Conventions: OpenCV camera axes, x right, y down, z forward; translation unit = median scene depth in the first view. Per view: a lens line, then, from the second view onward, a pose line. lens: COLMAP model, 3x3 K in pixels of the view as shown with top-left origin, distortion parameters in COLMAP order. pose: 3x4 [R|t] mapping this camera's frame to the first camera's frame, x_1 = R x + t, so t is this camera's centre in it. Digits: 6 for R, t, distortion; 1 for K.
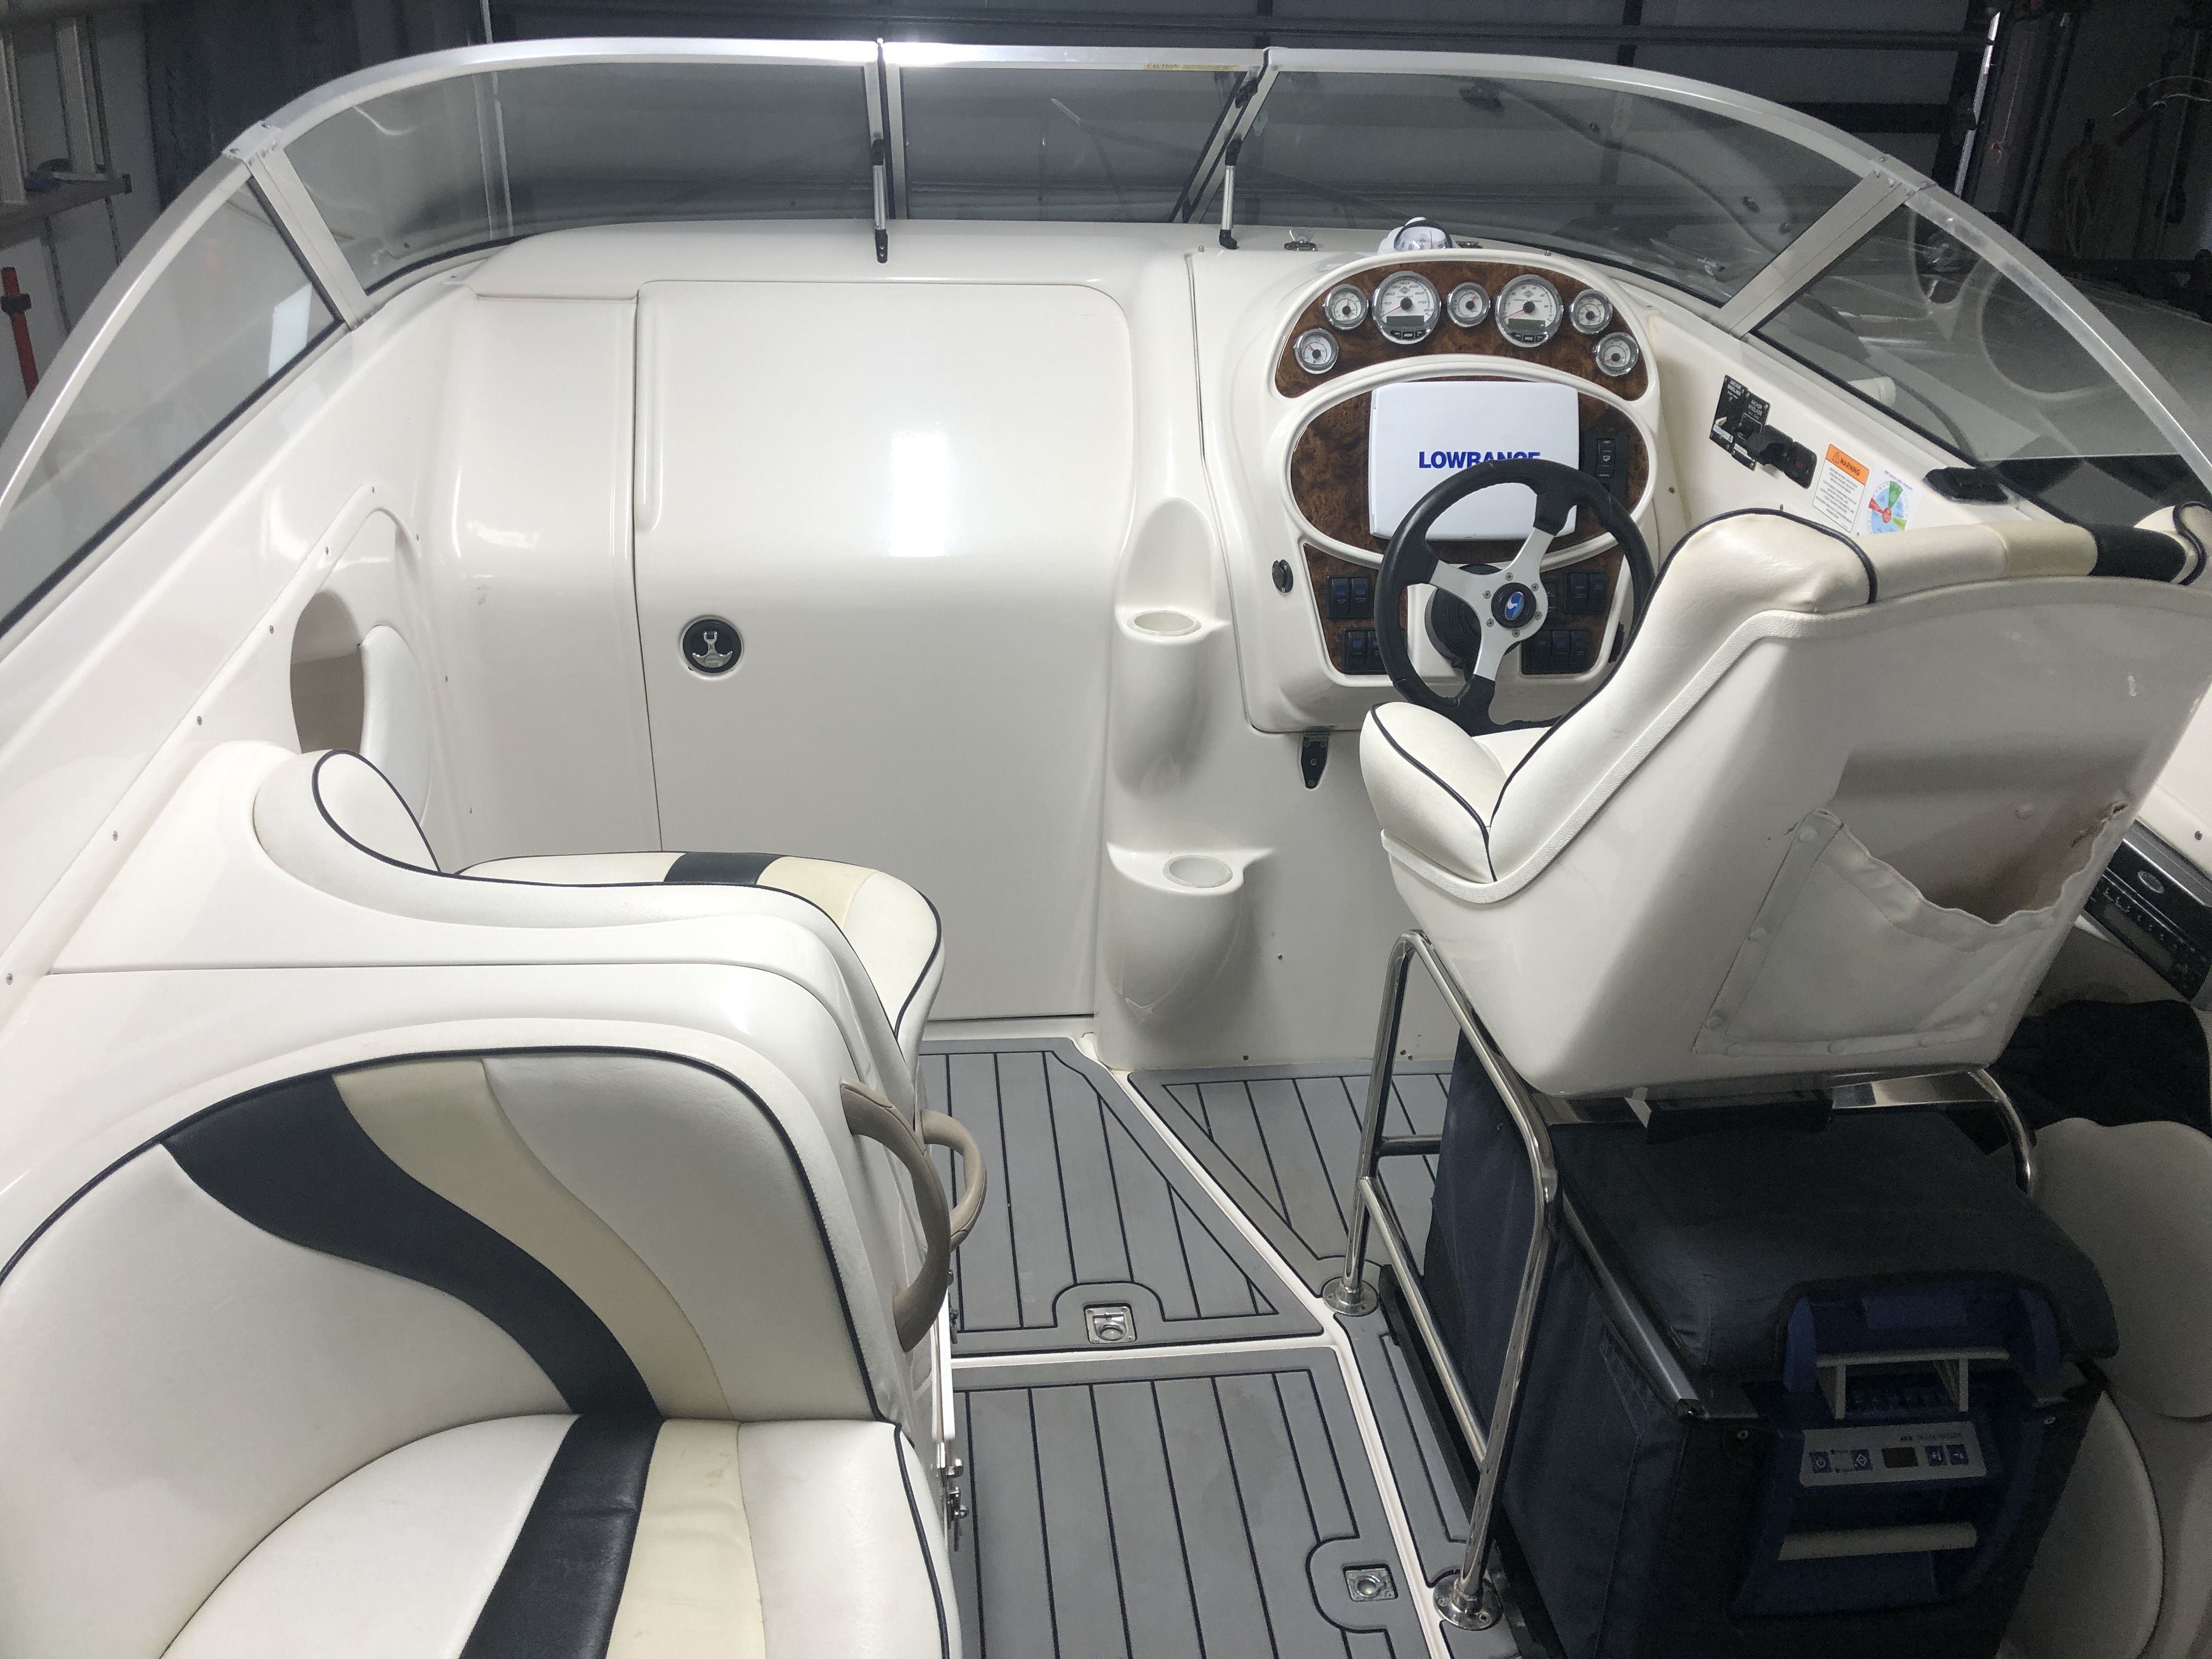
lens RADIAL K [[1866.9, 0, 1103.9], [0, 1866.9, 804.1], [0, 0, 1]] dist [0.001026, -0.009076]
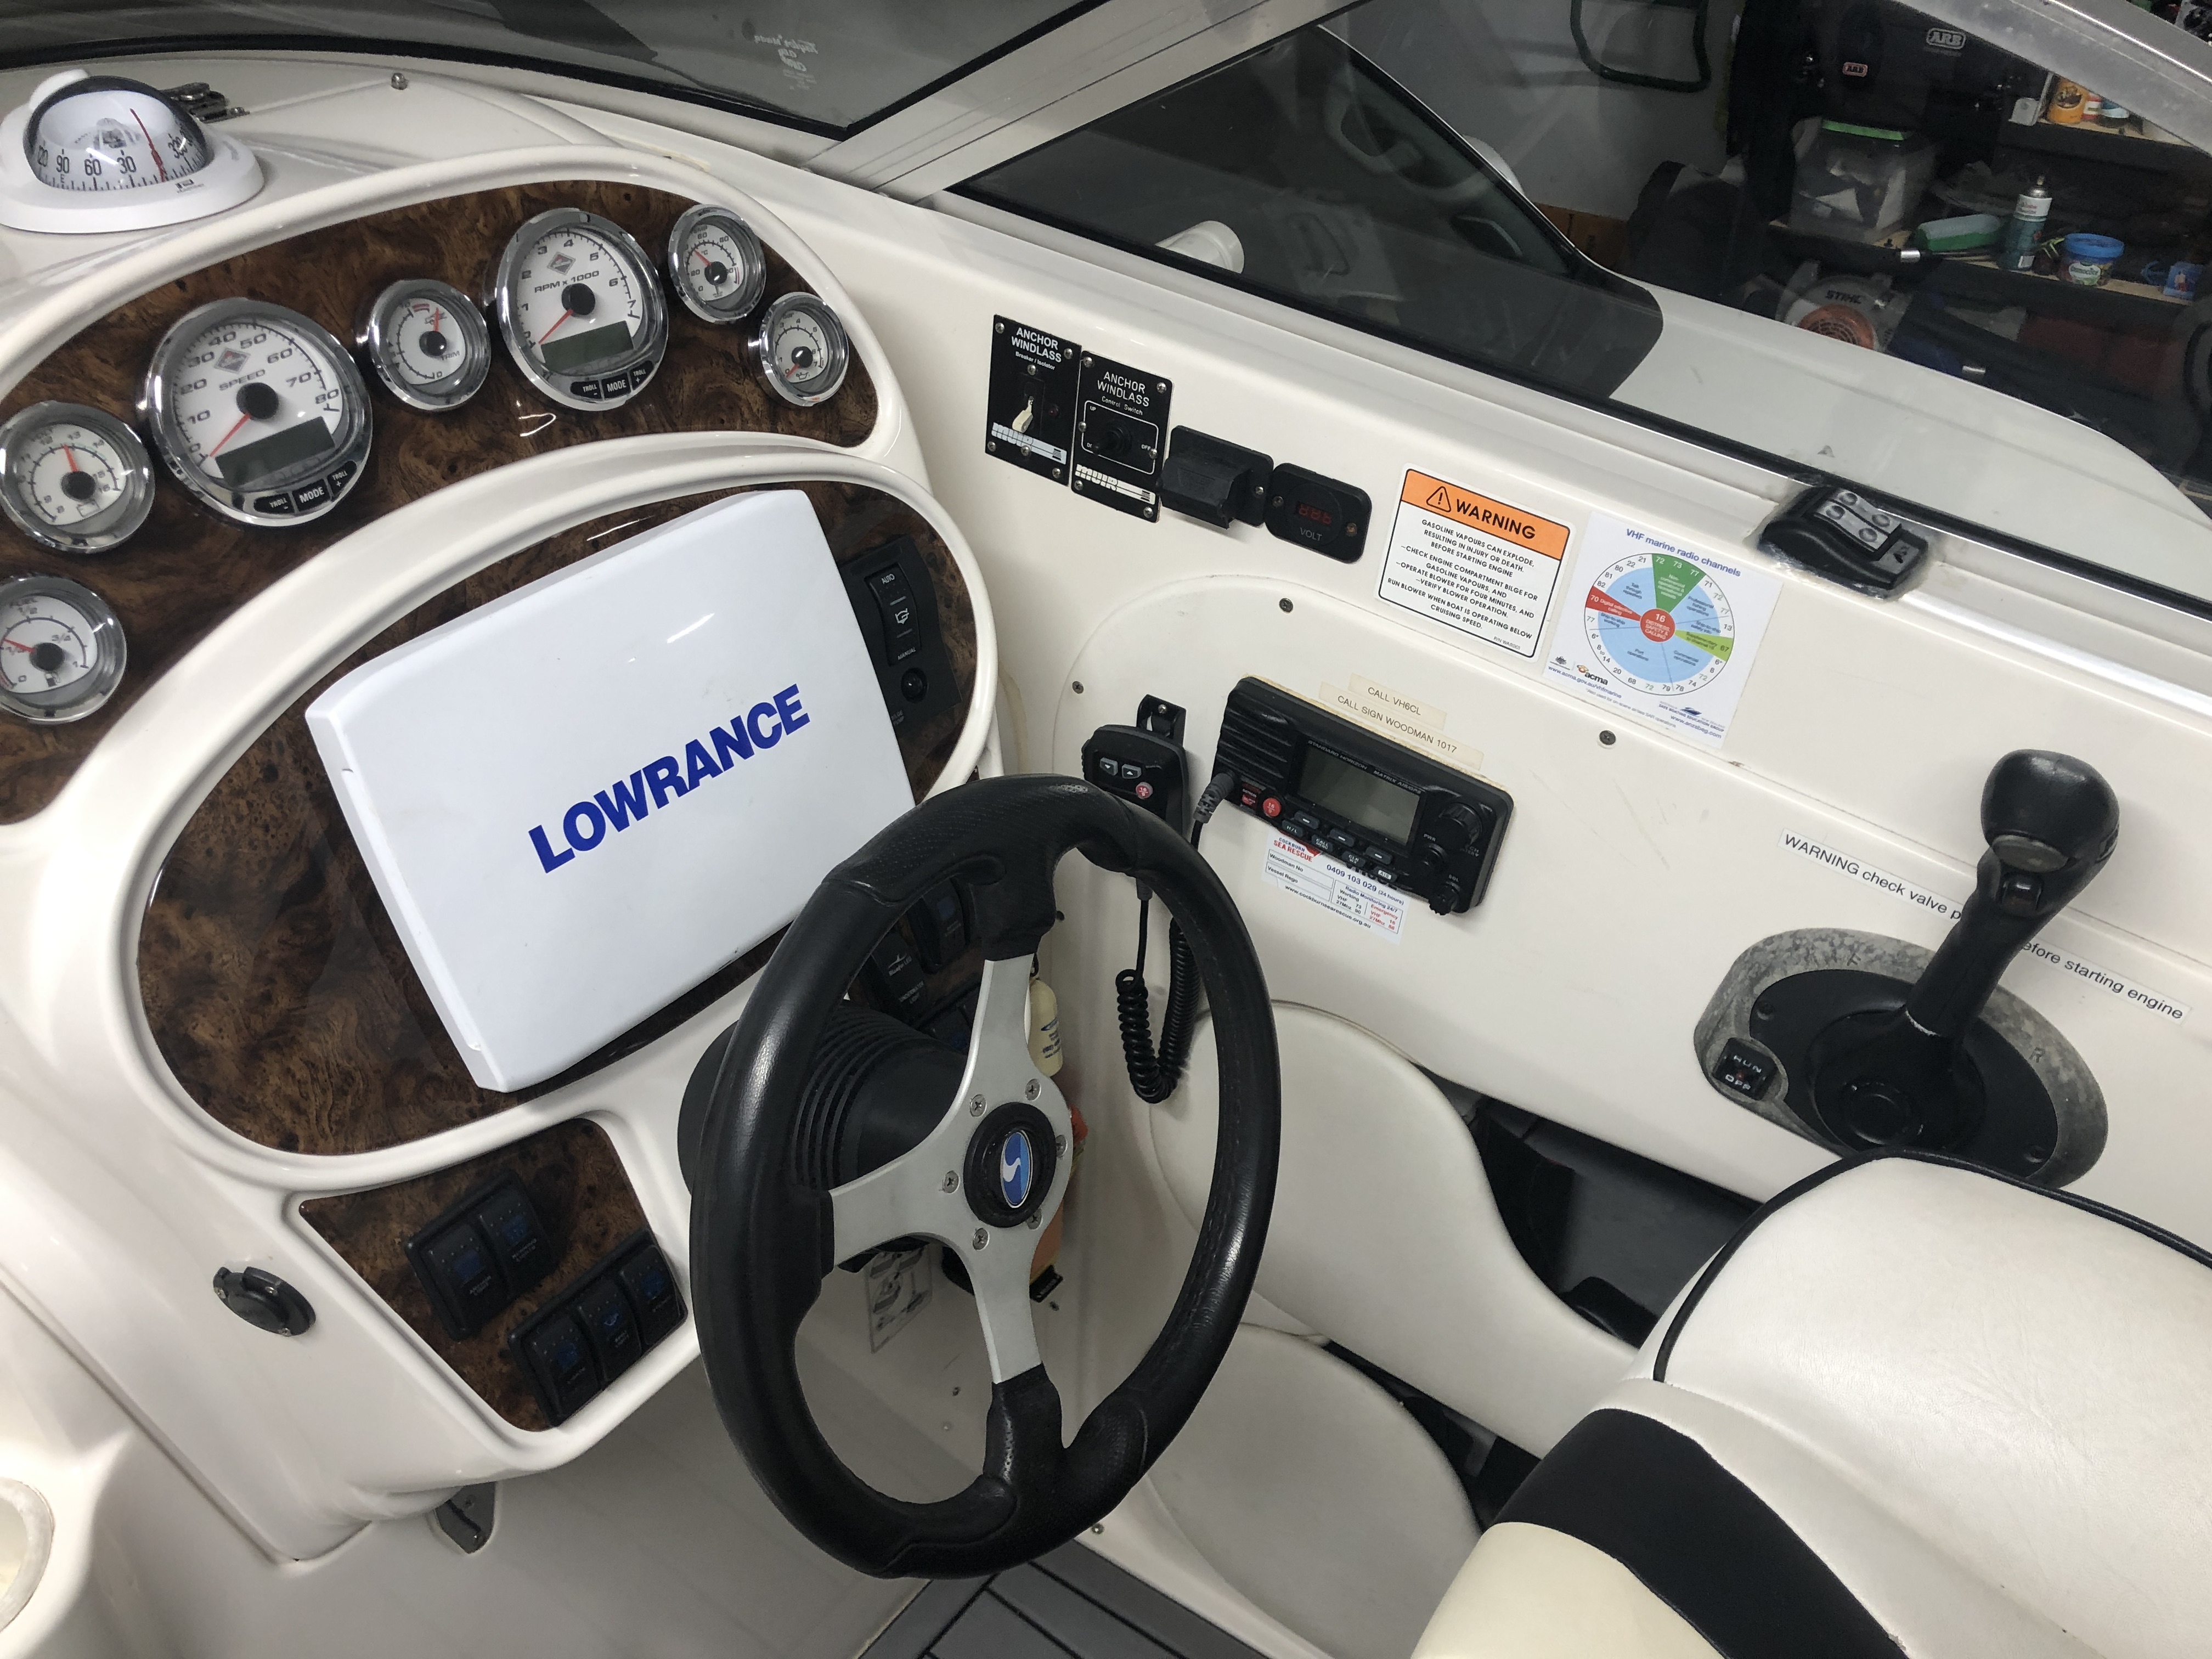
lens RADIAL K [[1819.2, 0, 1106.0], [0, 1819.2, 829.5], [0, 0, 1]] dist [0.034045, -0.007063]
pose [[0.692578, -0.444633, 0.568012, 0.051556], [0.311873, 0.894607, 0.320022, -0.257428], [-0.650440, -0.044493, 0.758254, 0.664008]]
